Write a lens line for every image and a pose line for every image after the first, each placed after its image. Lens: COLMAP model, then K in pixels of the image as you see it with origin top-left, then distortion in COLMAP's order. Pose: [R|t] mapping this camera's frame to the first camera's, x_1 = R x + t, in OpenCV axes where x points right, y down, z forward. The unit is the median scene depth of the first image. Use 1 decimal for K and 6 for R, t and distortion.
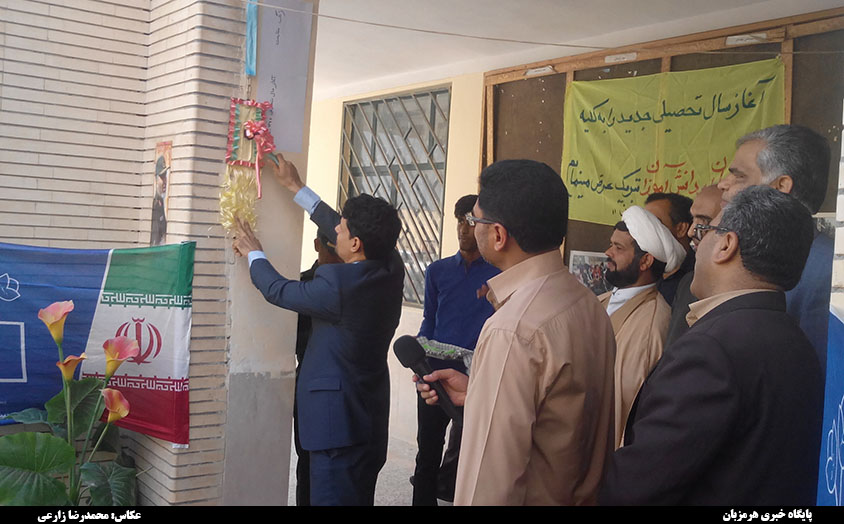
lens RADIAL K [[853.1, 0, 422.0], [0, 853.1, 262.0], [0, 0, 1]] dist [-0.004520, -0.013842]
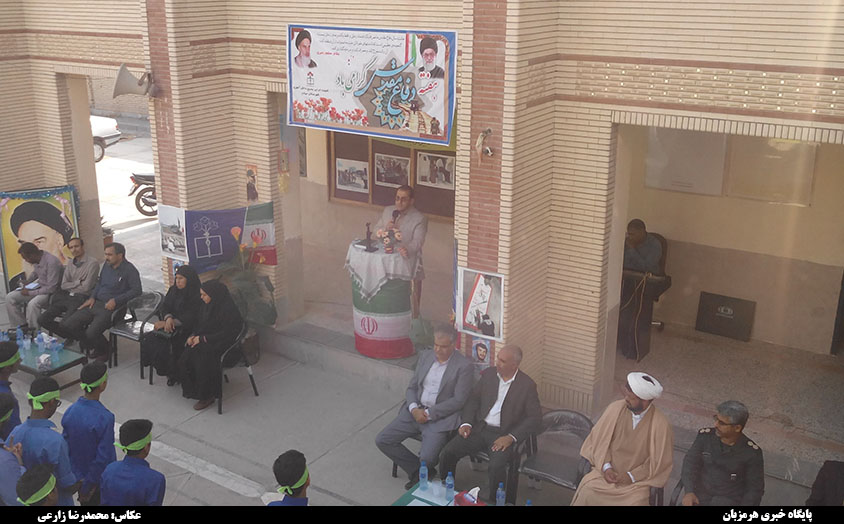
lens RADIAL K [[848.4, 0, 422.0], [0, 848.4, 262.0], [0, 0, 1]] dist [0.006512, -0.023234]
pose [[0.947386, -0.153246, 0.281027, -0.605477], [0.063562, 0.950531, 0.304056, -0.654892], [-0.313720, -0.270196, 0.910260, -1.834762]]
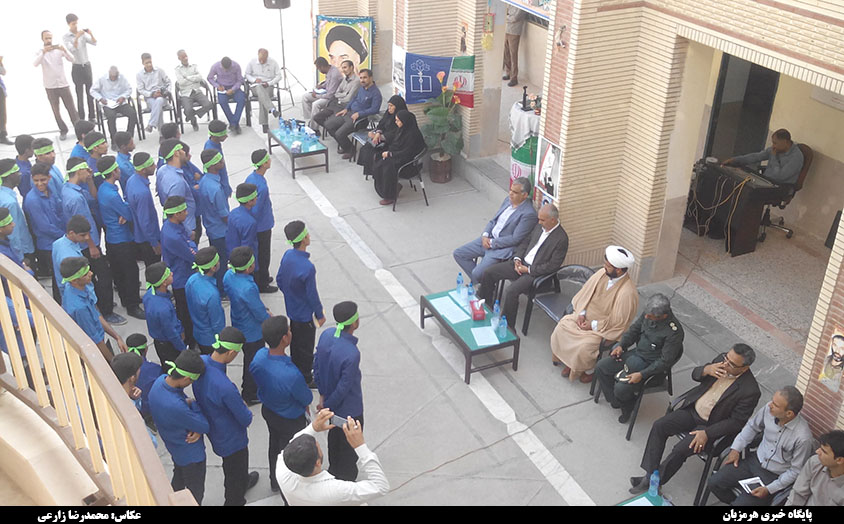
lens RADIAL K [[848.4, 0, 422.0], [0, 848.4, 262.0], [0, 0, 1]] dist [0.006512, -0.023234]
pose [[0.975177, 0.068549, -0.210551, 0.324276], [0.035803, 0.889550, 0.455434, -0.854907], [0.218515, -0.451667, 0.865014, -2.477807]]
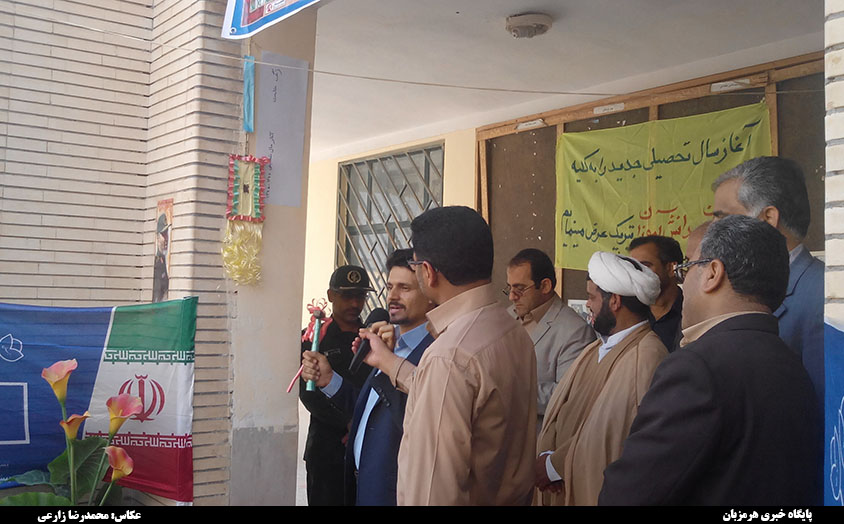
lens RADIAL K [[848.4, 0, 422.0], [0, 848.4, 262.0], [0, 0, 1]] dist [0.006512, -0.023234]
pose [[0.999495, -0.031532, 0.004003, -0.002094], [0.031732, 0.997130, -0.068731, 0.011871], [-0.001824, 0.068823, 0.997627, -0.006857]]
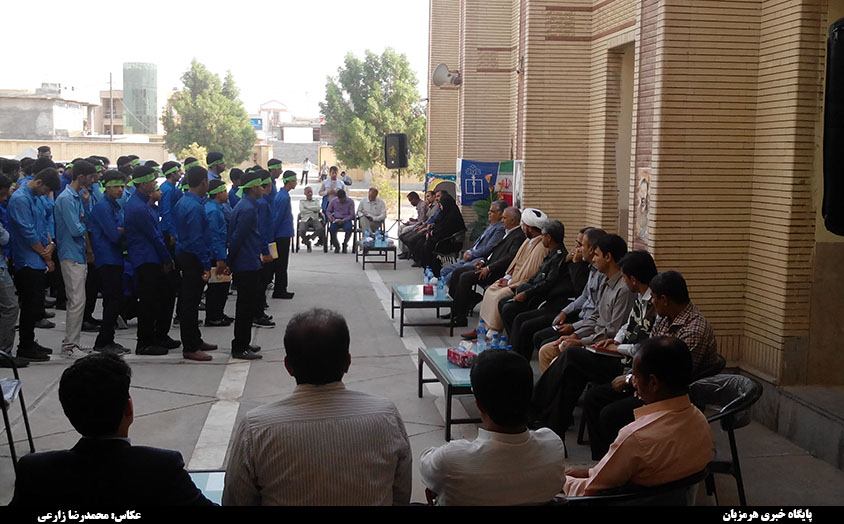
lens RADIAL K [[848.4, 0, 422.0], [0, 848.4, 262.0], [0, 0, 1]] dist [0.006512, -0.023234]
pose [[0.865737, 0.014876, -0.500278, 1.343856], [0.023823, 0.997200, 0.070878, 0.164024], [0.499932, -0.073280, 0.862959, -2.726493]]
